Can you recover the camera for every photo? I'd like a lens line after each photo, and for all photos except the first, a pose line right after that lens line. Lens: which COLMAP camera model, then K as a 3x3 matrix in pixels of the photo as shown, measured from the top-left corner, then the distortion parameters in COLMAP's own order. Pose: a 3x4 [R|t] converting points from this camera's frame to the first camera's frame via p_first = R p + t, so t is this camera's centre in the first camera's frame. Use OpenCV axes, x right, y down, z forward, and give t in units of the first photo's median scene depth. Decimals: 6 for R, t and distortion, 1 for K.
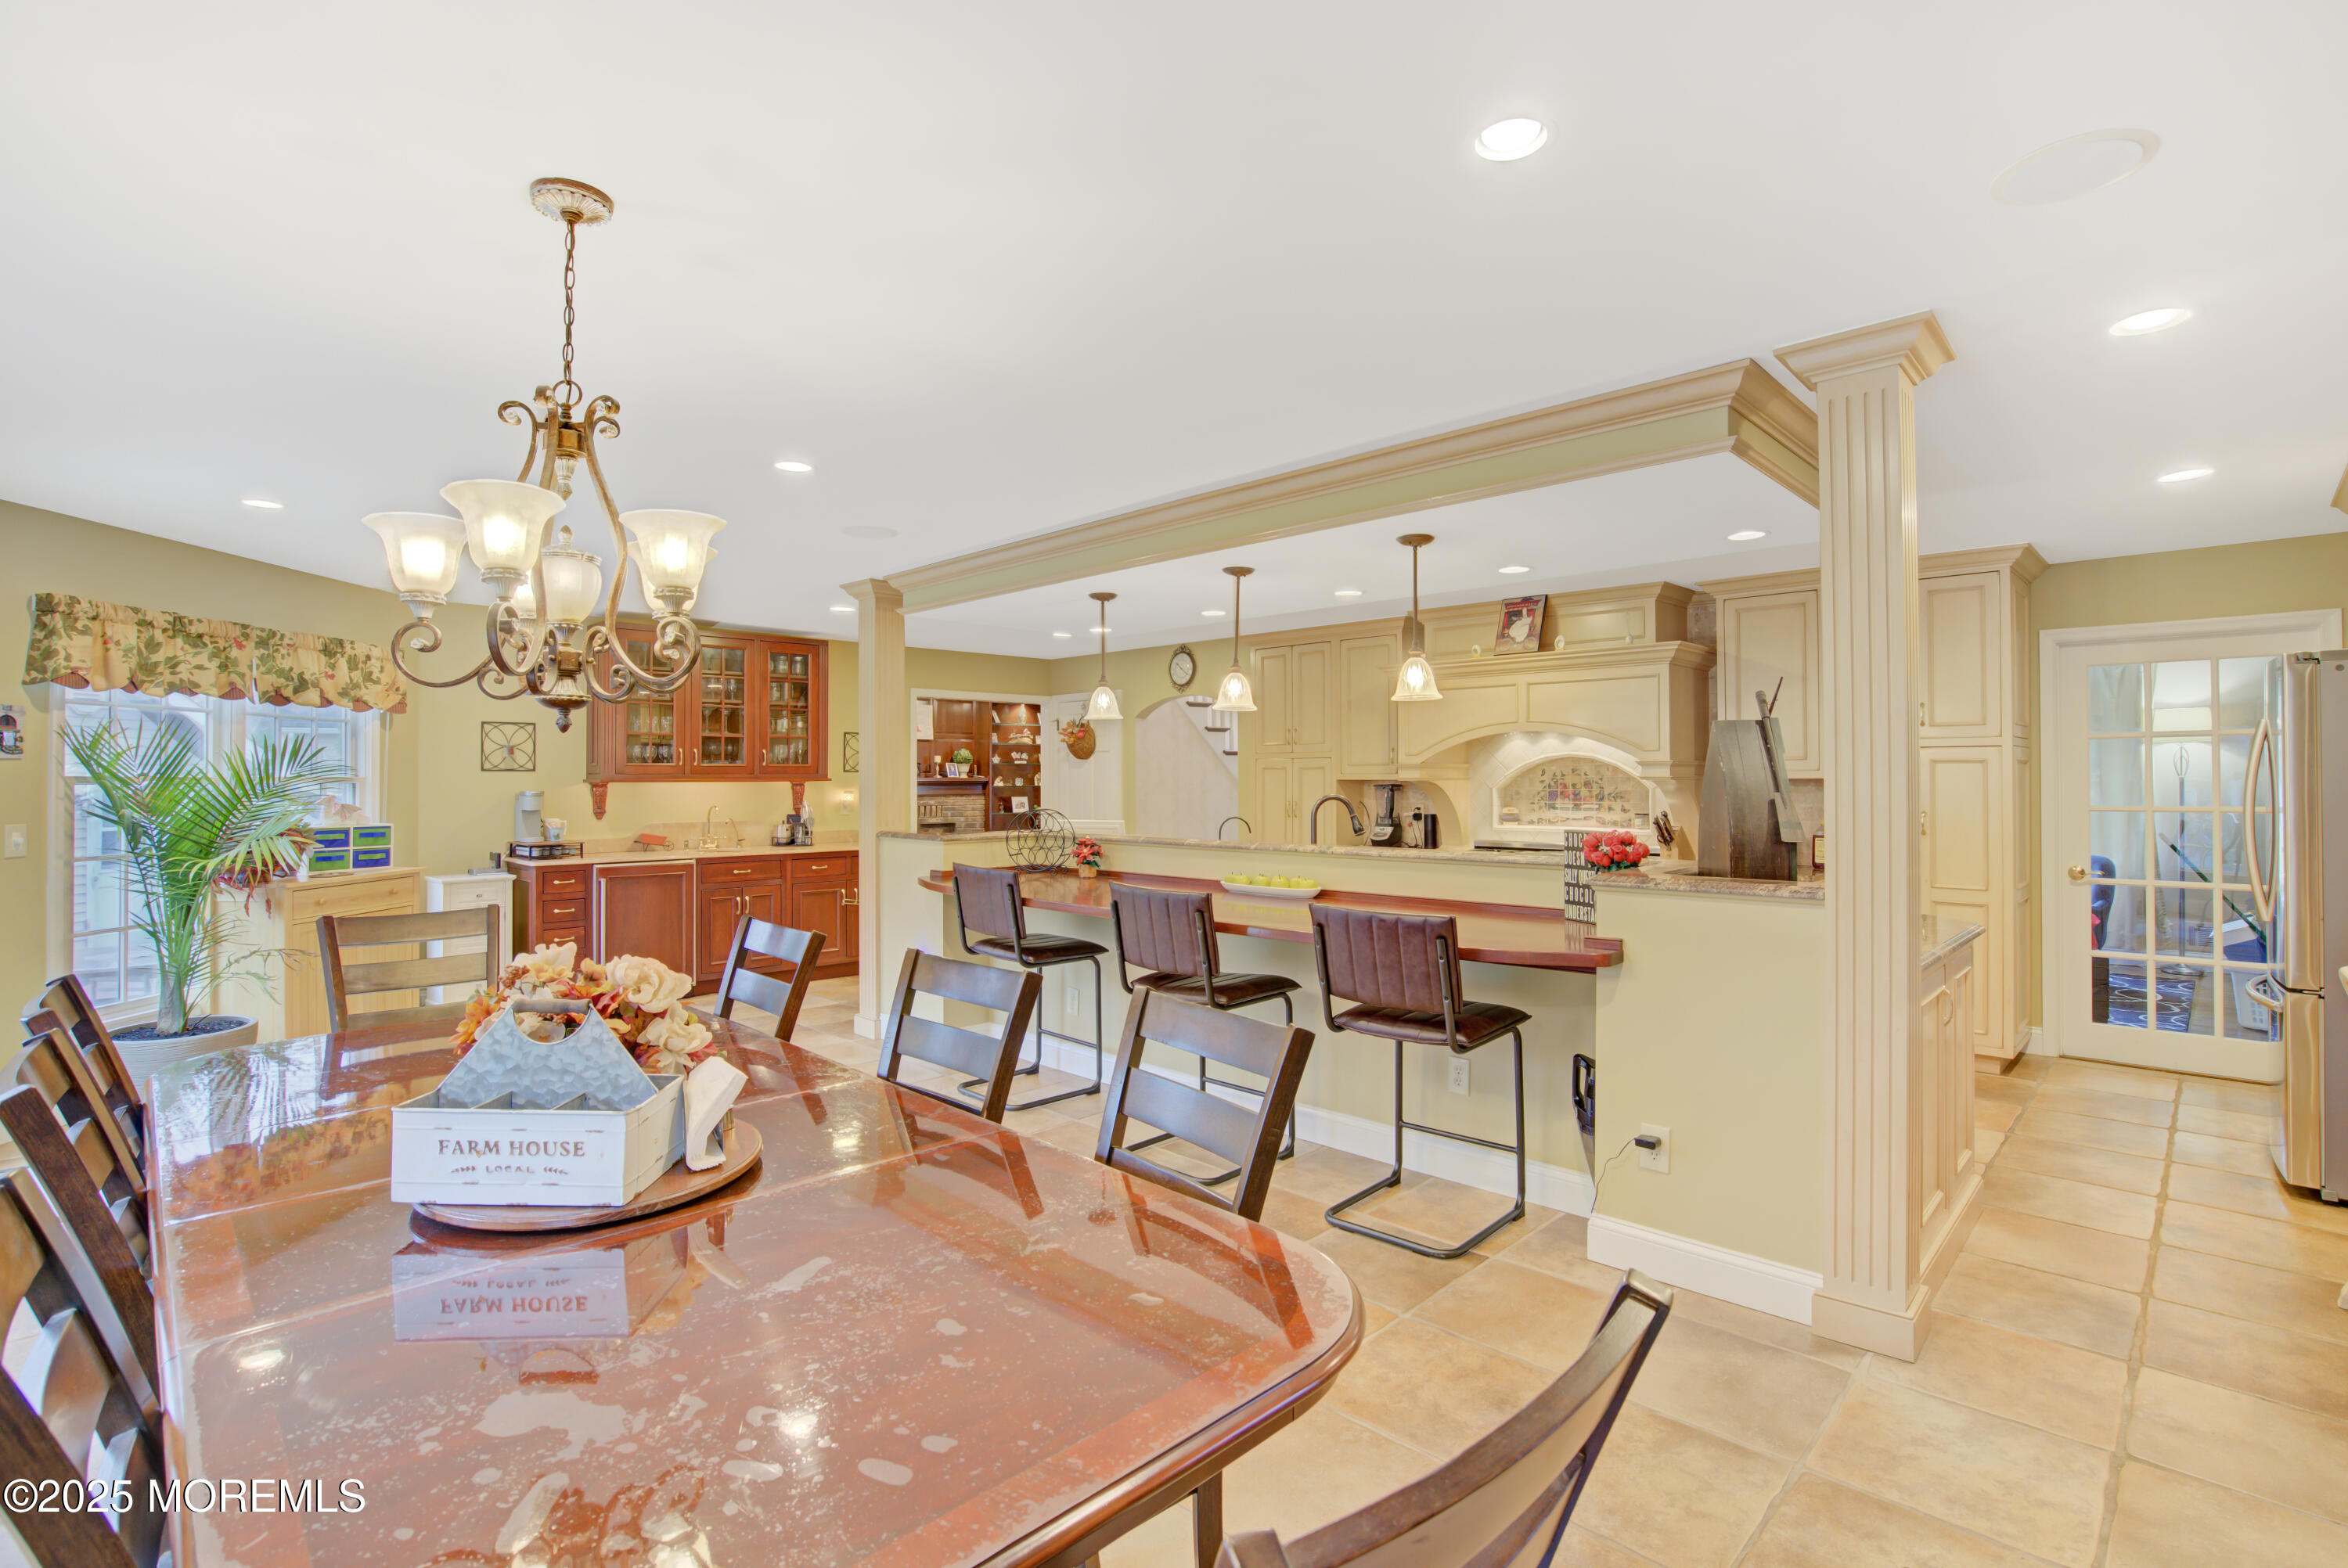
lens RADIAL K [[1108.0, 0, 1179.5], [0, 1108.0, 774.4], [0, 0, 1]] dist [-0.033781, 0.000468]
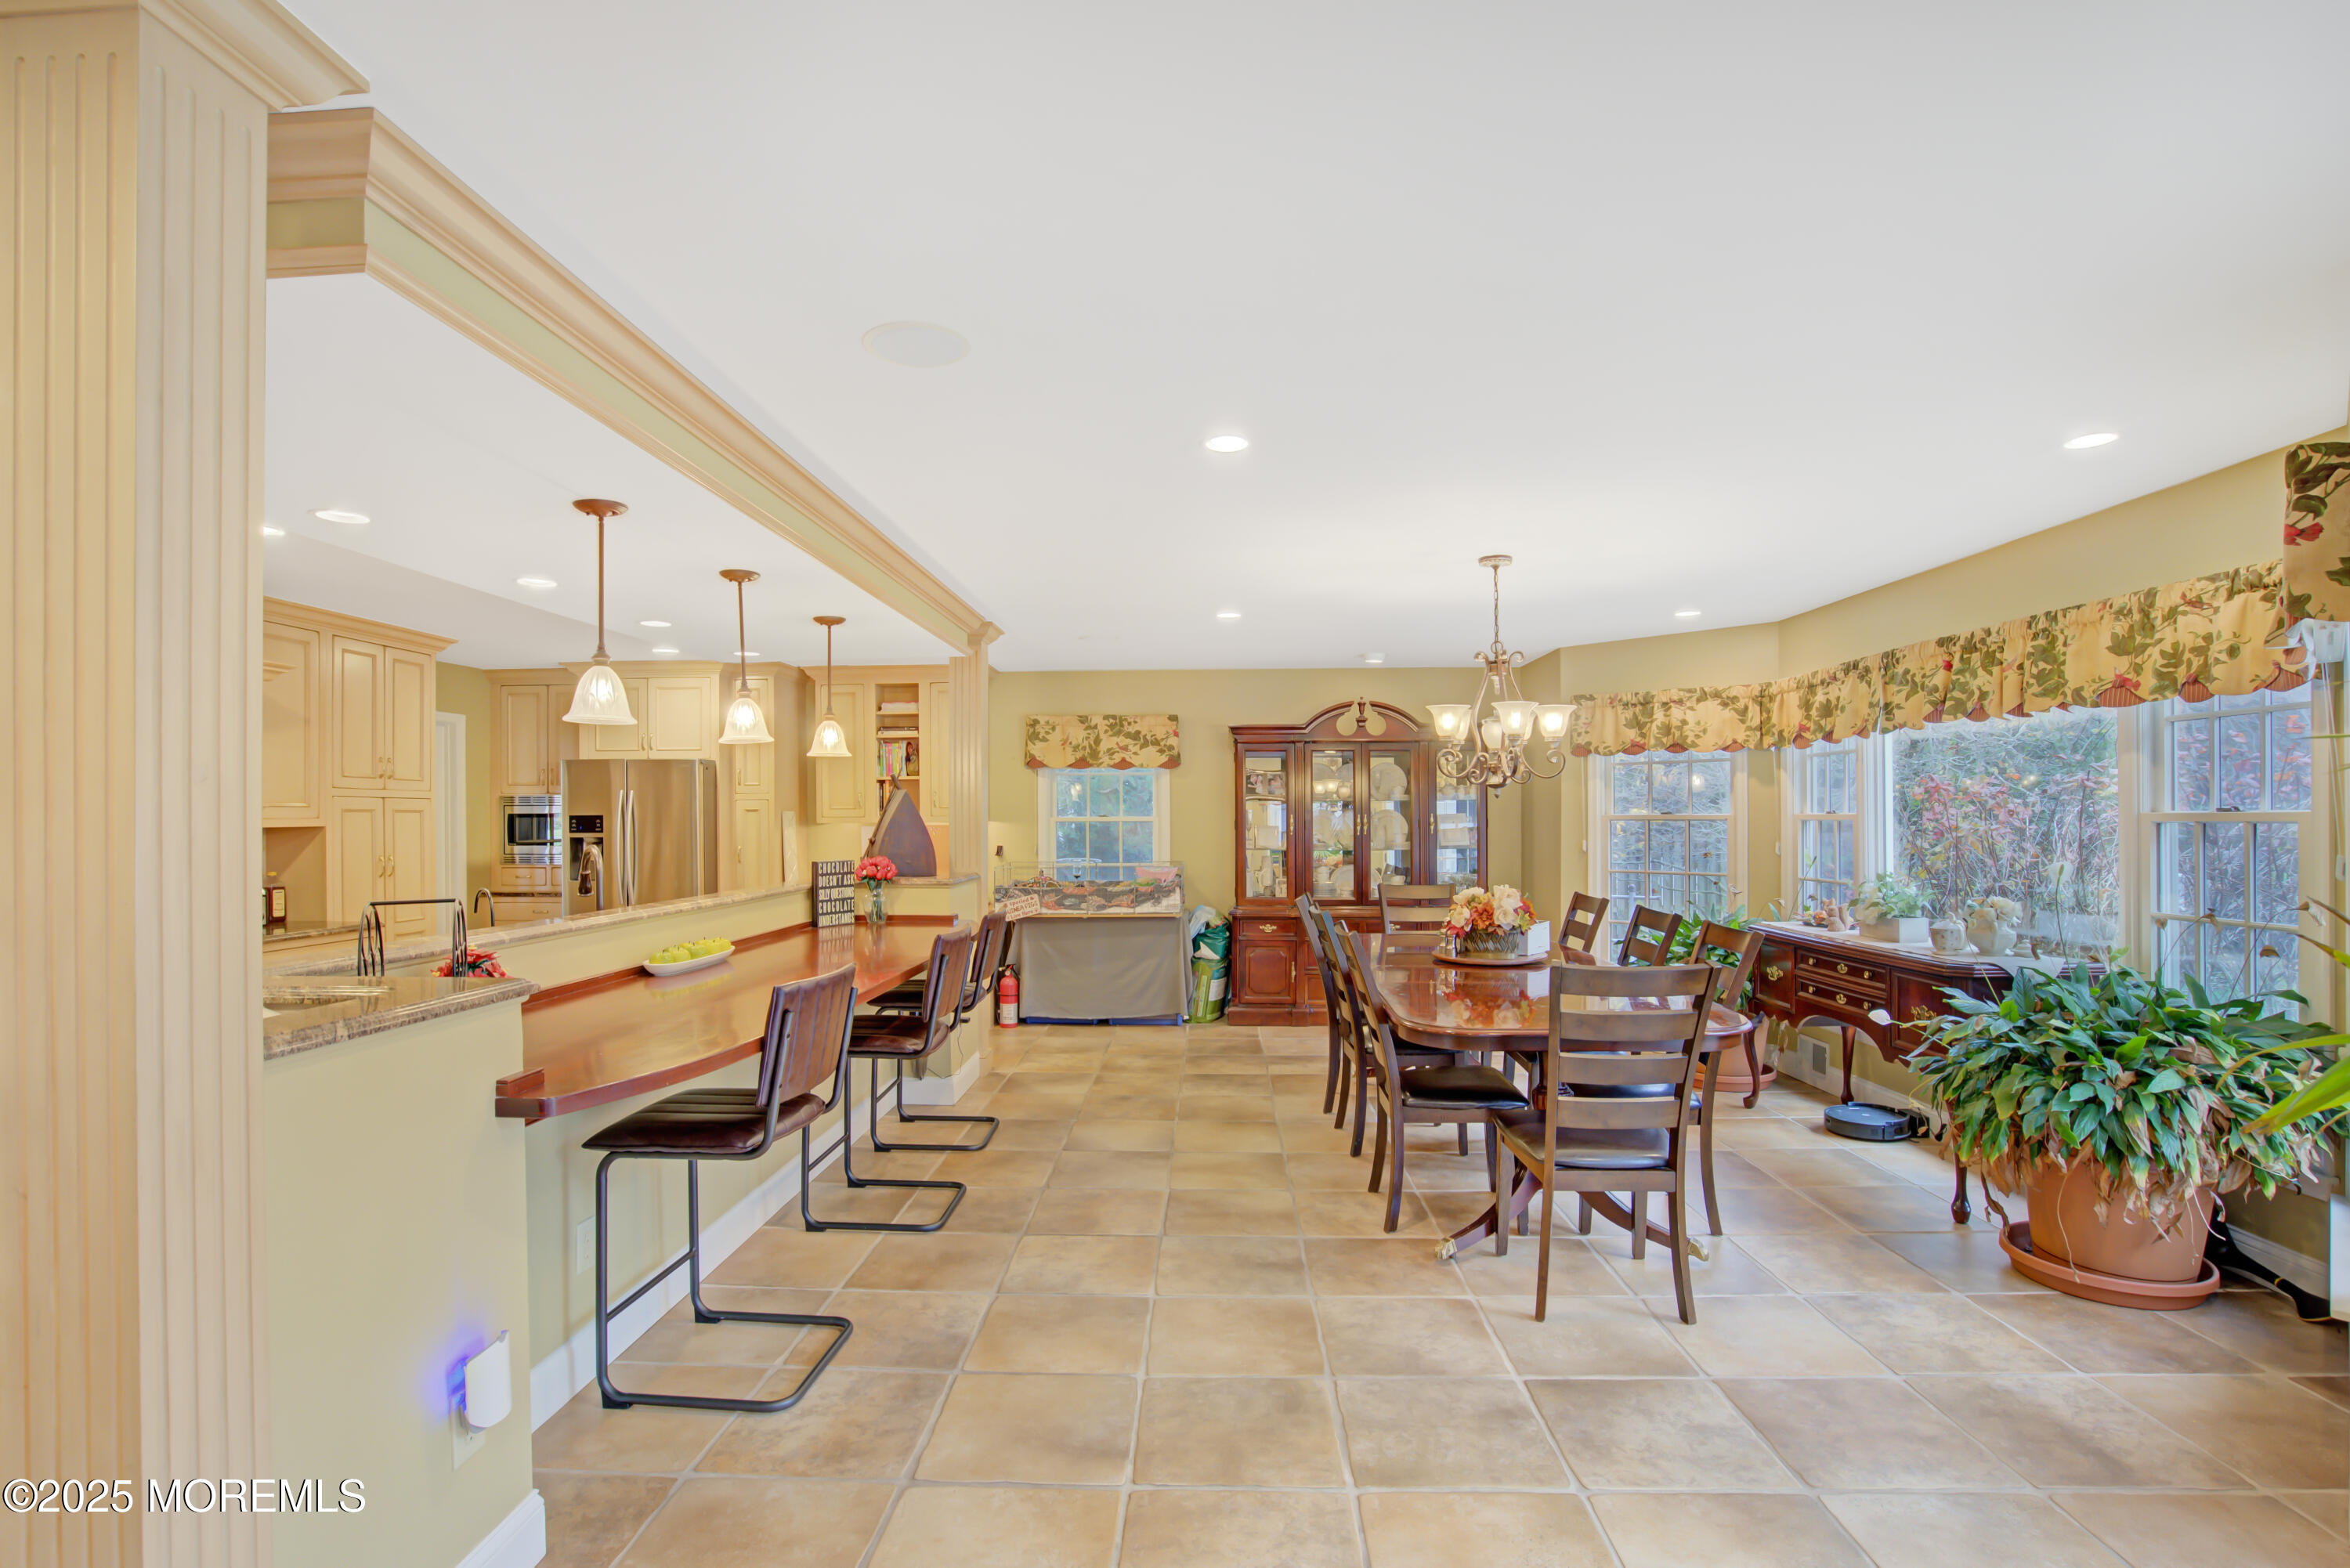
lens RADIAL K [[1110.5, 0, 1165.8], [0, 1110.5, 813.7], [0, 0, 1]] dist [-0.061681, 0.026954]
pose [[-0.671911, 0.008945, 0.740578, -0.516366], [0.004039, 0.999956, -0.008414, 0.003071], [-0.740621, -0.002662, -0.671918, 0.879029]]
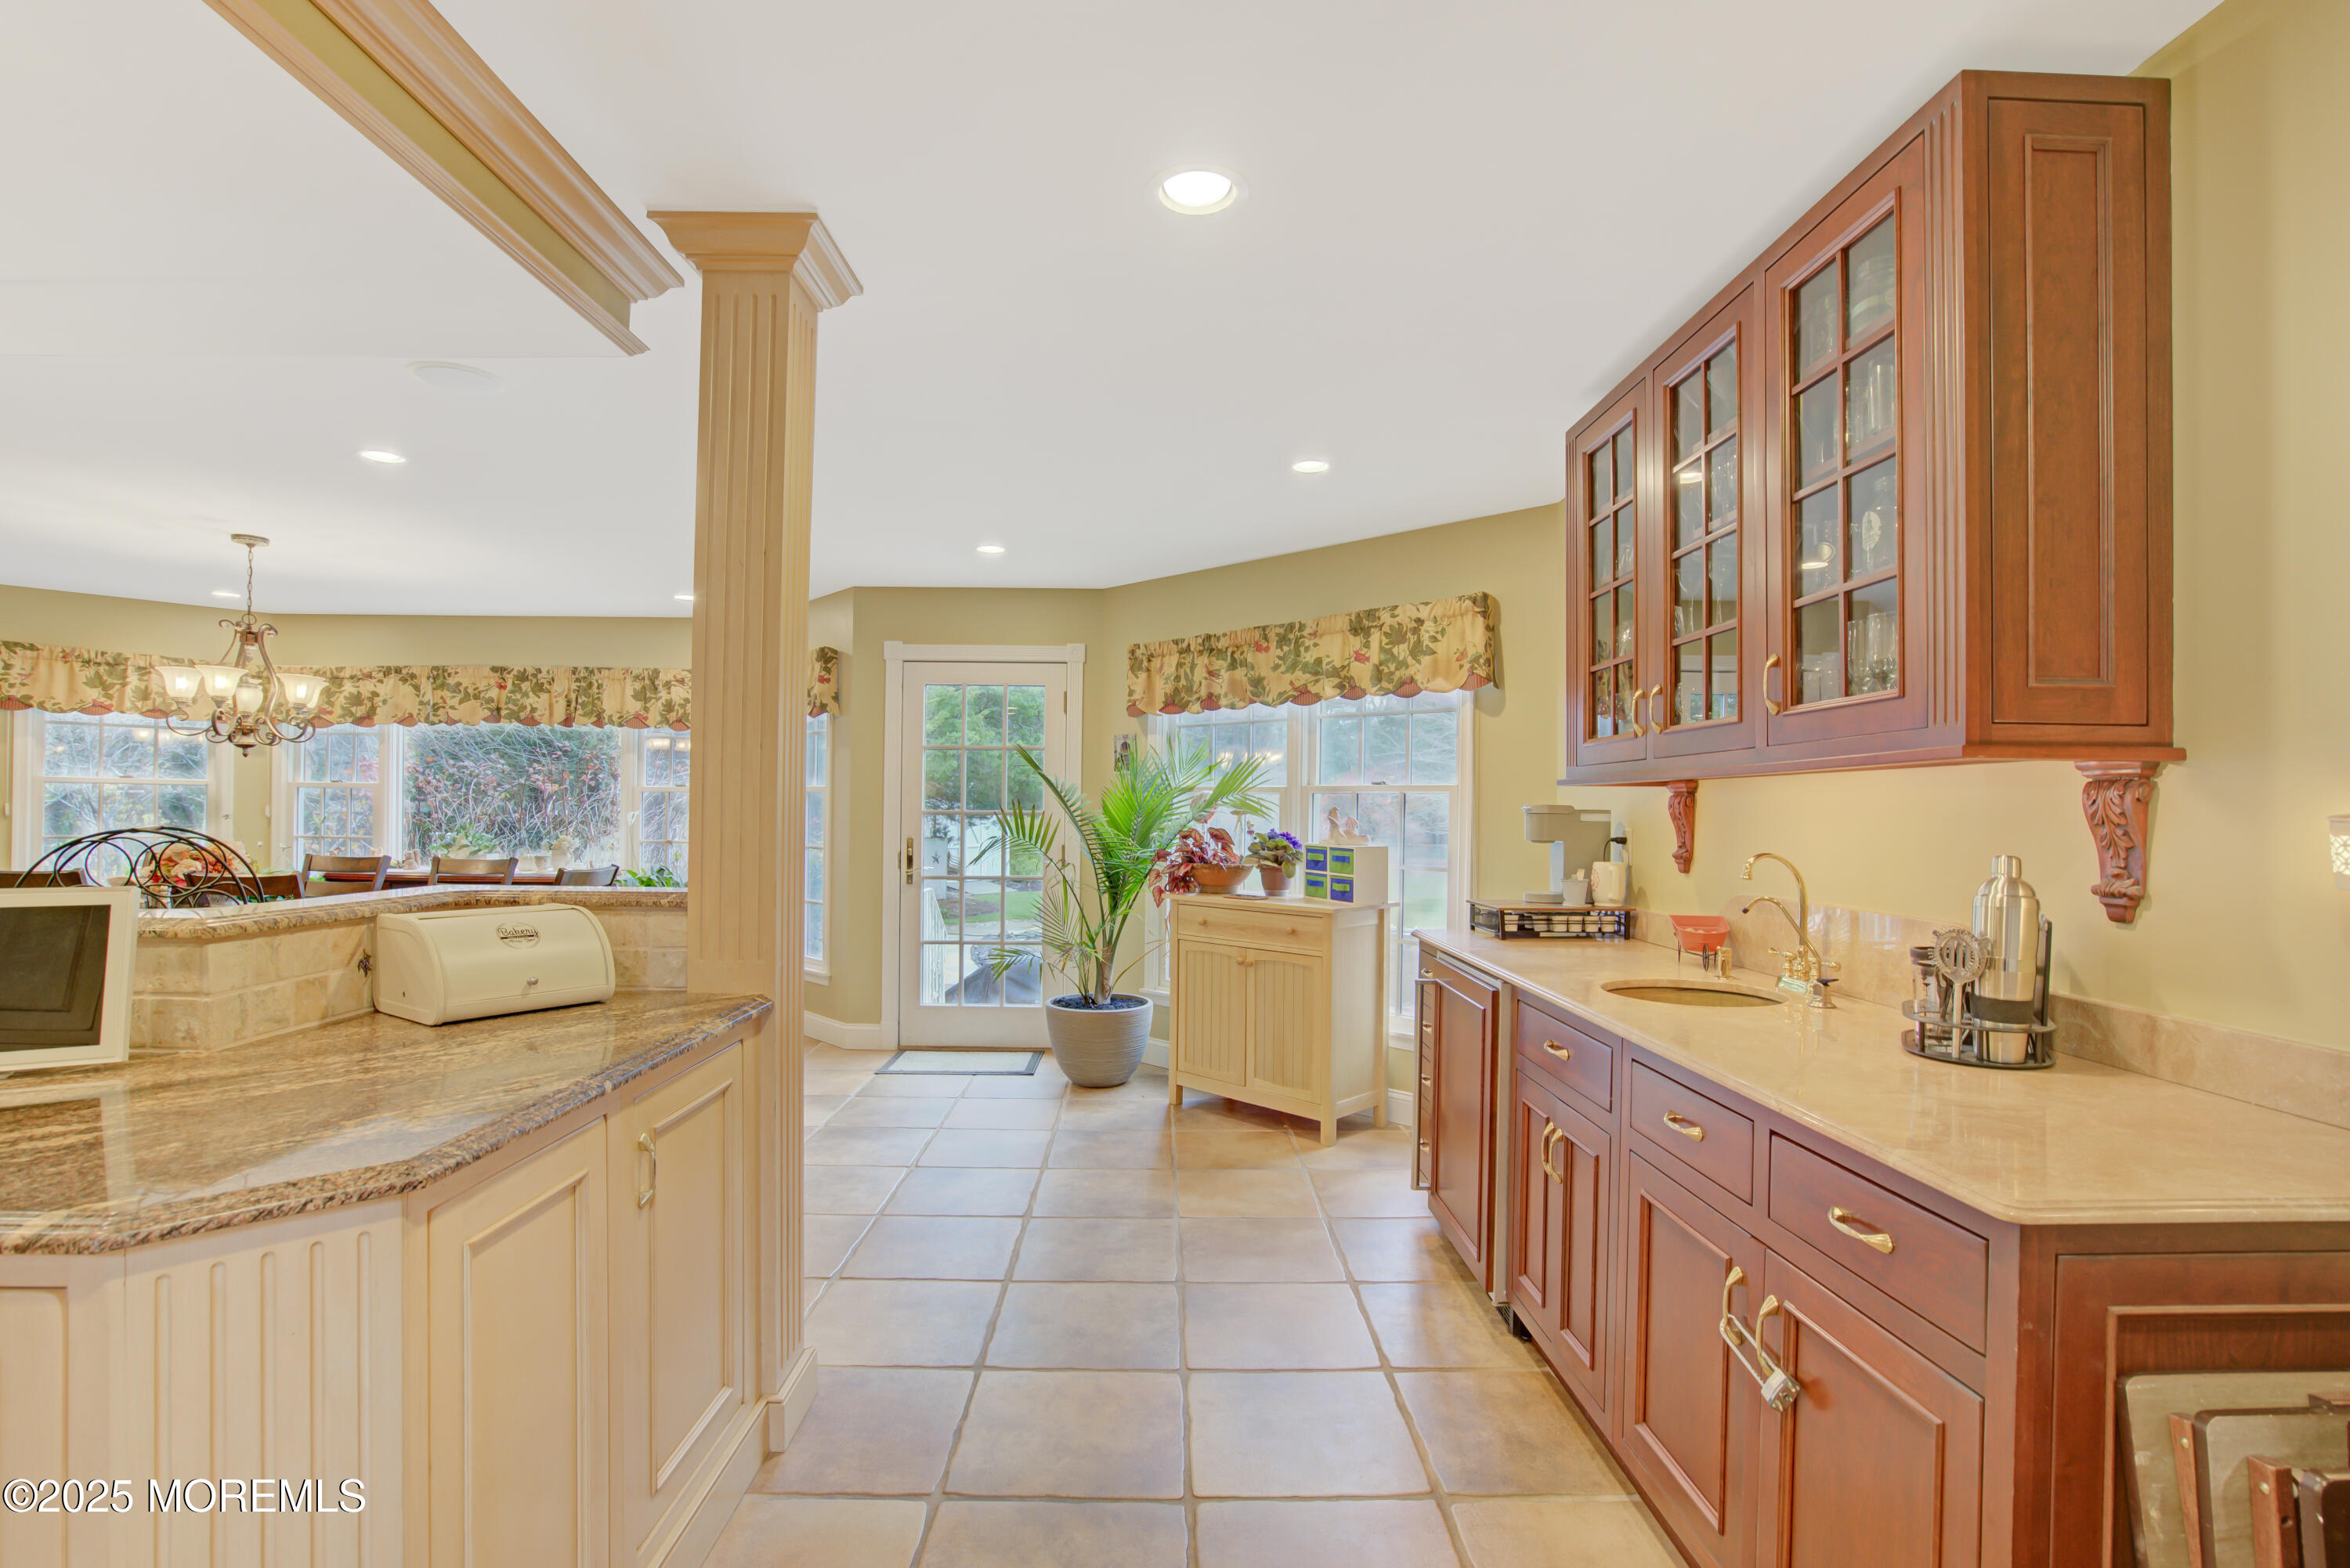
lens RADIAL K [[1088.4, 0, 1180.7], [0, 1088.4, 805.7], [0, 0, 1]] dist [-0.062671, 0.025094]
pose [[-0.697902, -0.010013, -0.716123, -0.094819], [-0.008054, 0.999949, -0.006132, 0.019779], [0.716148, 0.001488, -0.697947, 1.205931]]
